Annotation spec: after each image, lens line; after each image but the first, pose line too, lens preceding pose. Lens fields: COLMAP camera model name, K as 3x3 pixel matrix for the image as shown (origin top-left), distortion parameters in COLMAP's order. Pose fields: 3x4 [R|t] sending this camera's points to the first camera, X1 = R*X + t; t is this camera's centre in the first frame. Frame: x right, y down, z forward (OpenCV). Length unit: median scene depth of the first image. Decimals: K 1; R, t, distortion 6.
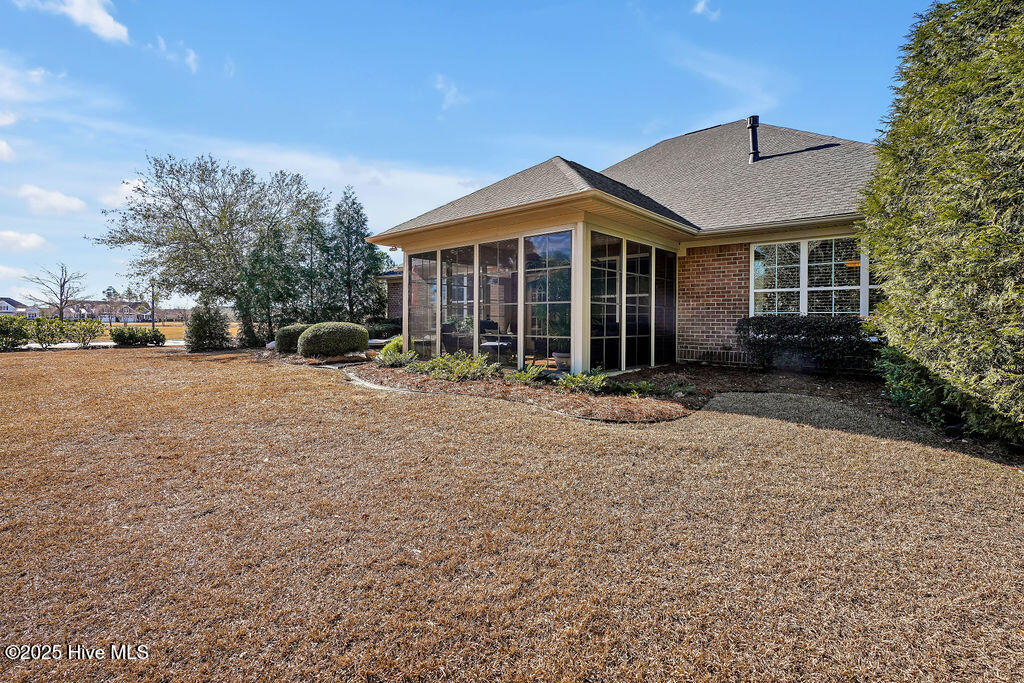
lens RADIAL K [[478.3, 0, 515.5], [0, 478.3, 336.9], [0, 0, 1]] dist [-0.003328, 0.000163]
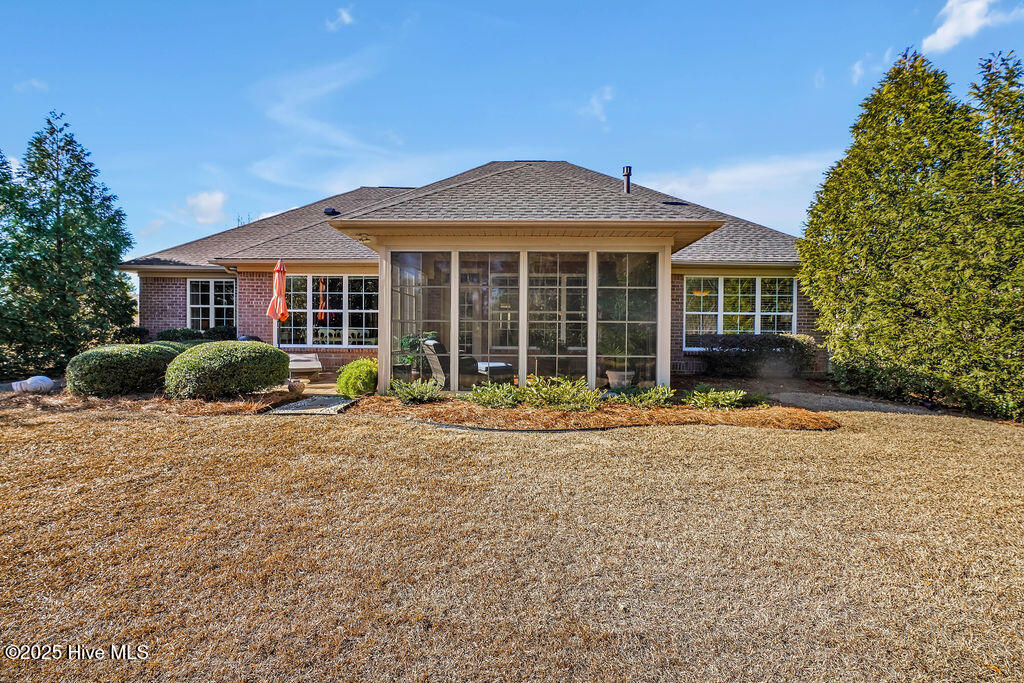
lens RADIAL K [[478.3, 0, 515.5], [0, 478.3, 336.9], [0, 0, 1]] dist [-0.003328, 0.000163]
pose [[0.771028, -0.003383, 0.636792, -0.656957], [0.015448, 0.999791, -0.013393, -0.028250], [-0.636614, 0.020164, 0.770919, 0.383814]]
